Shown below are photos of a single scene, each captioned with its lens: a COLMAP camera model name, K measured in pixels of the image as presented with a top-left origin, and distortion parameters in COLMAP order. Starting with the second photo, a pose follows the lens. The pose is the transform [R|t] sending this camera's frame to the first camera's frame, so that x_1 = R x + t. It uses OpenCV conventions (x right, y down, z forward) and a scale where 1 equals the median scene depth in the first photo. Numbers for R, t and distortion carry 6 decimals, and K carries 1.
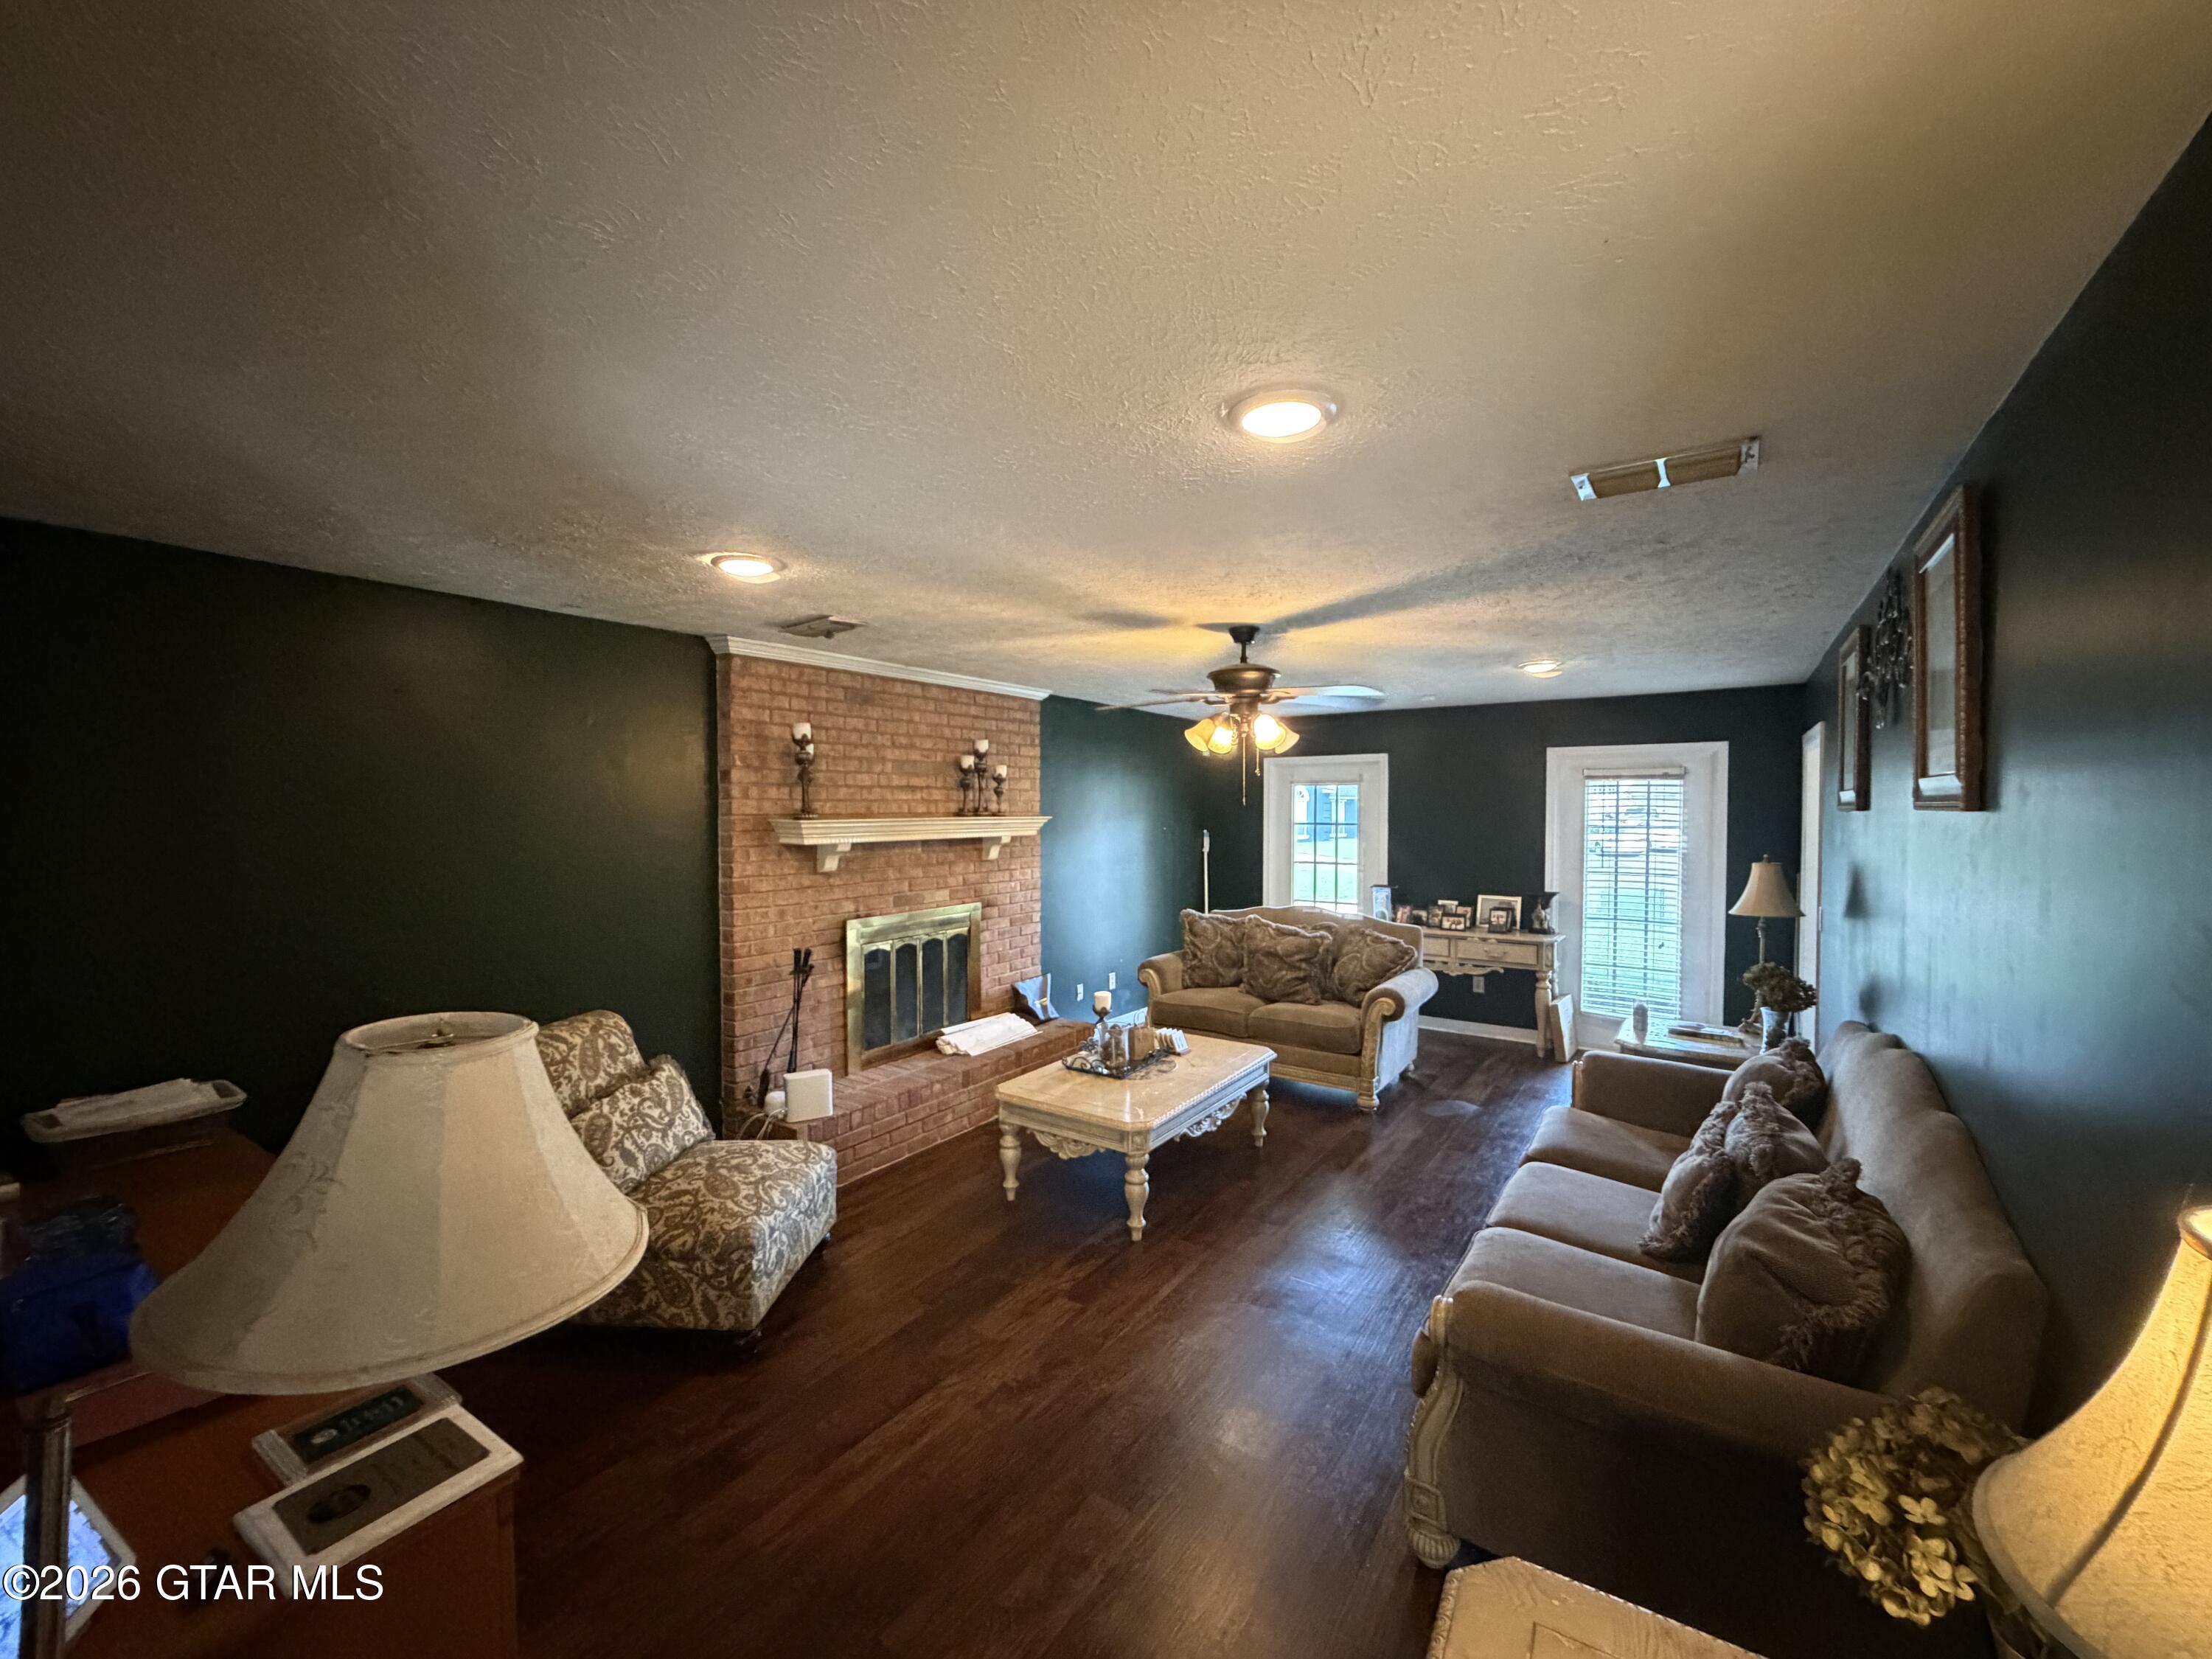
lens RADIAL K [[893.6, 0, 1098.3], [0, 893.6, 825.1], [0, 0, 1]] dist [0.000615, -0.000009]
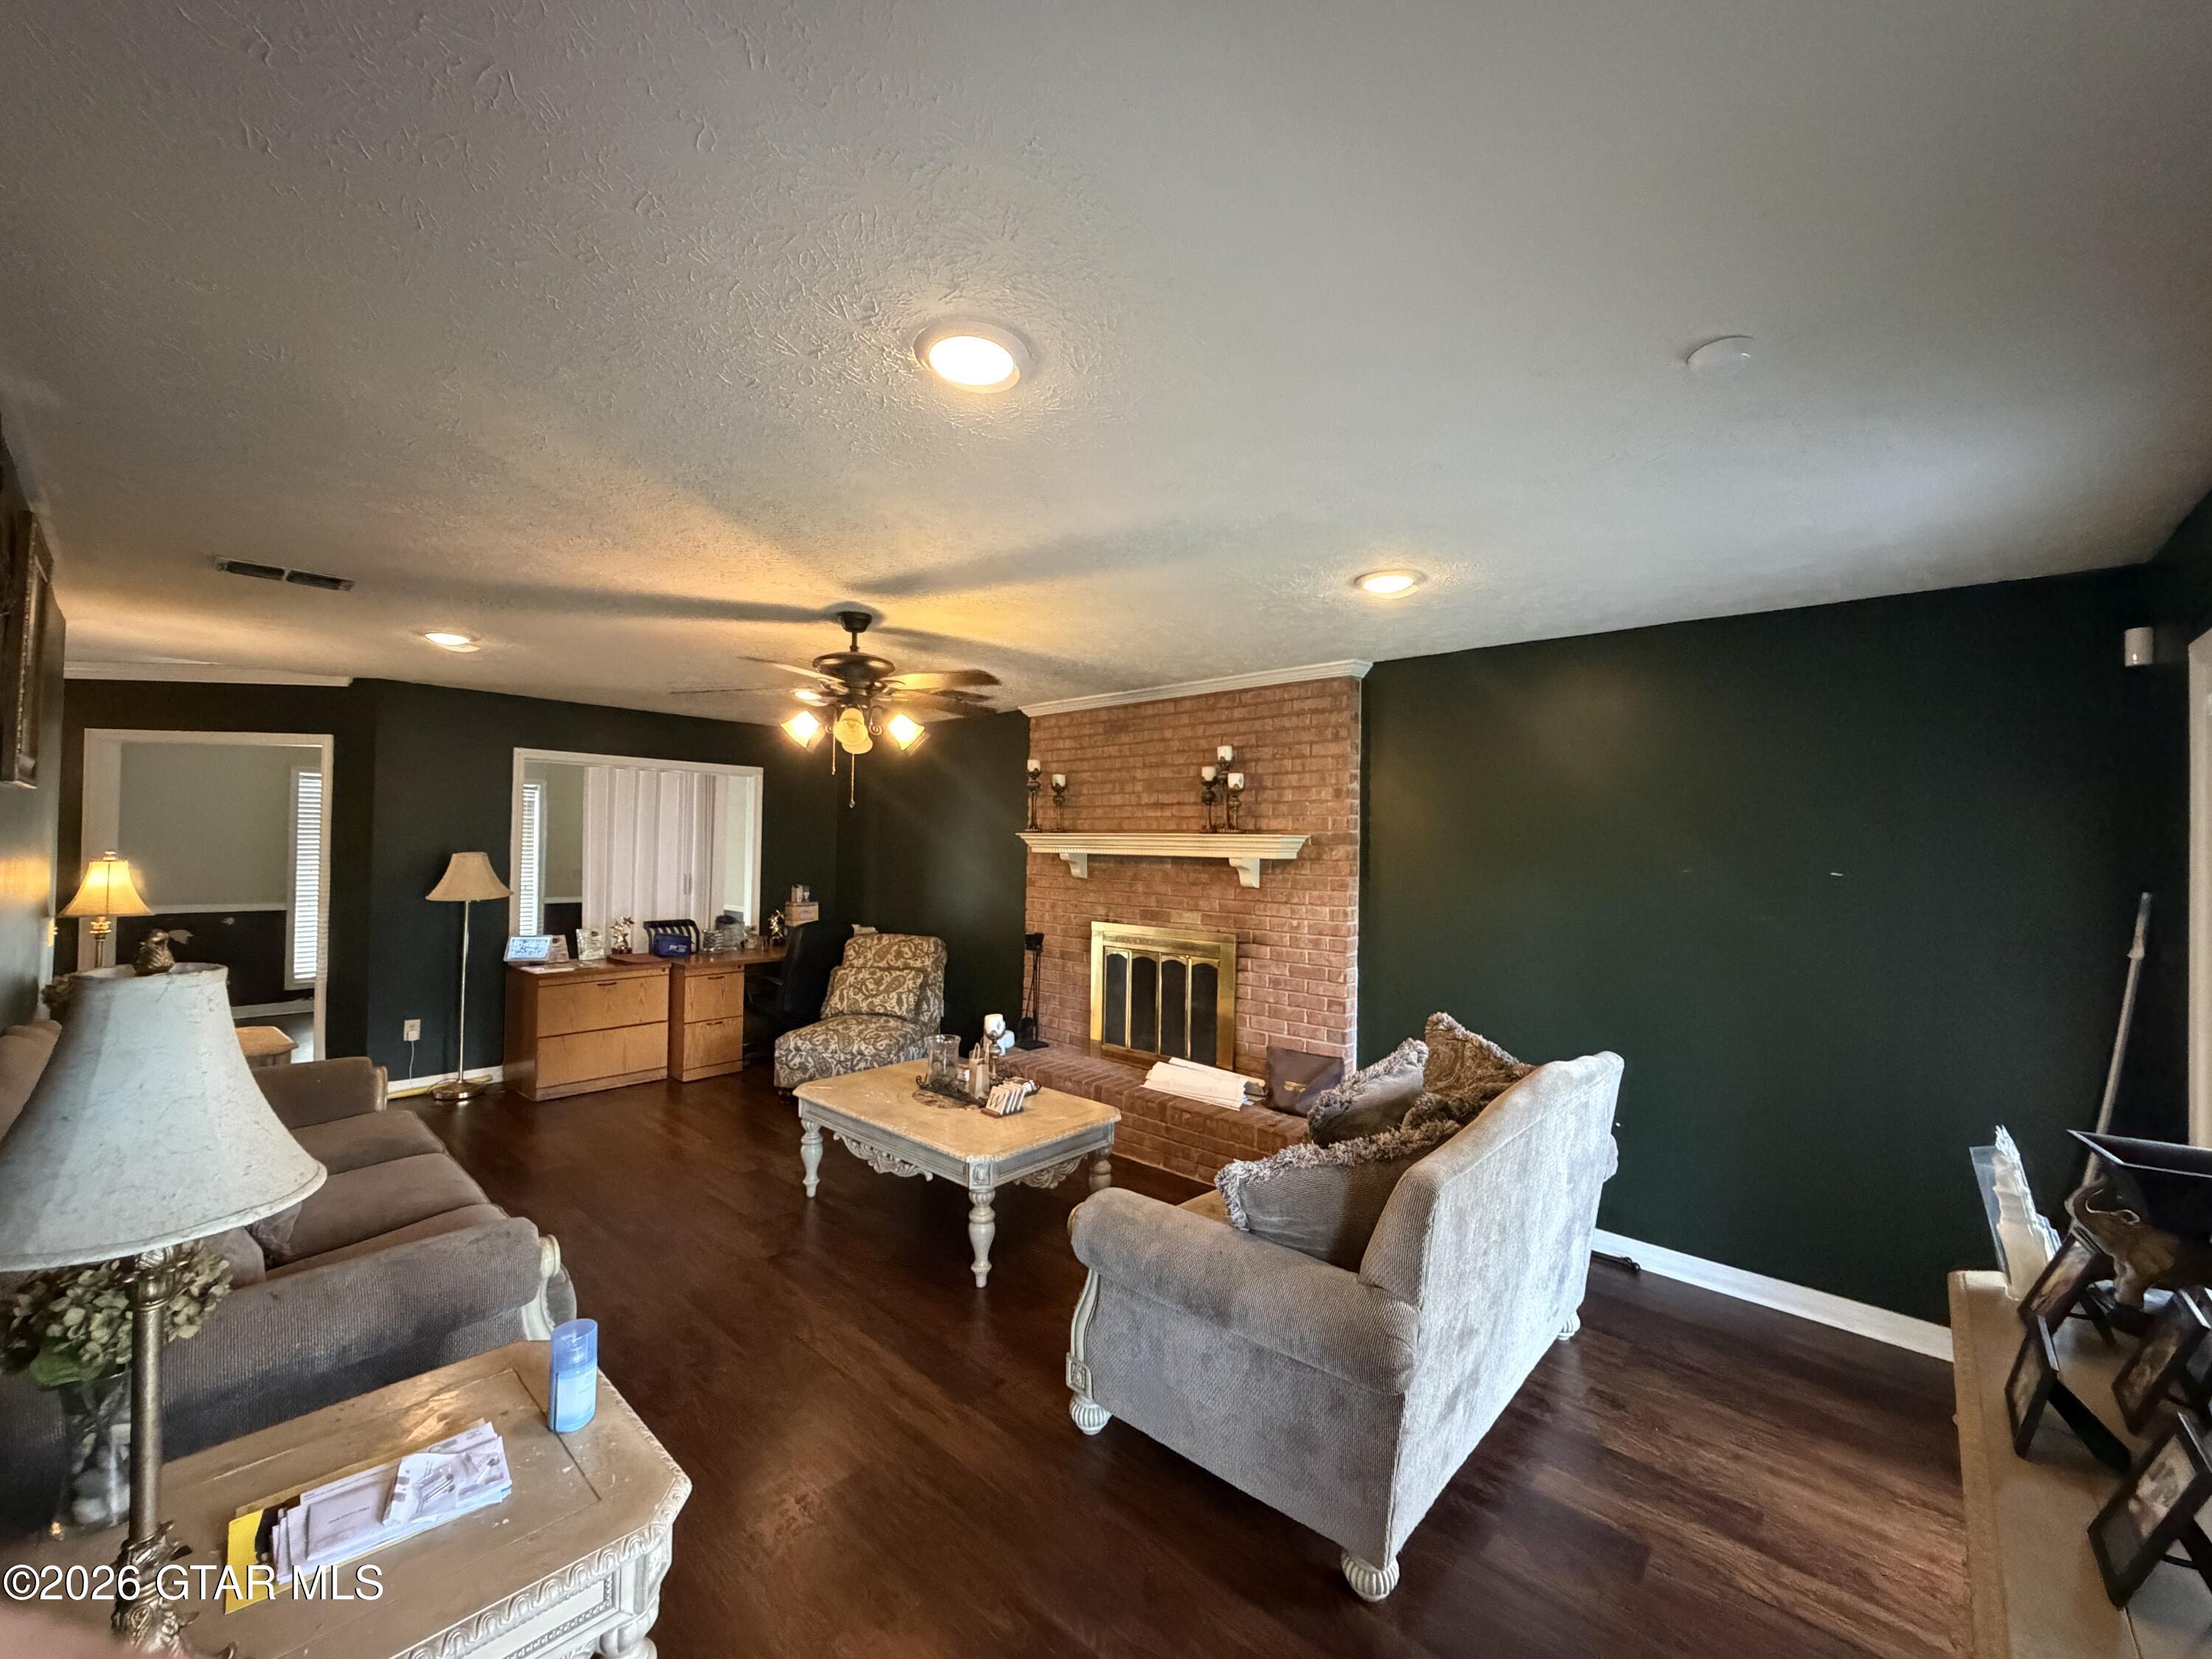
lens RADIAL K [[893.6, 0, 1096.6], [0, 893.6, 822.3], [0, 0, 1]] dist [0.000615, -0.000009]
pose [[-0.142981, -0.025083, -0.989407, 0.801907], [-0.036818, 0.999122, -0.020009, 0.000702], [0.989040, 0.033567, -0.143779, 1.074934]]
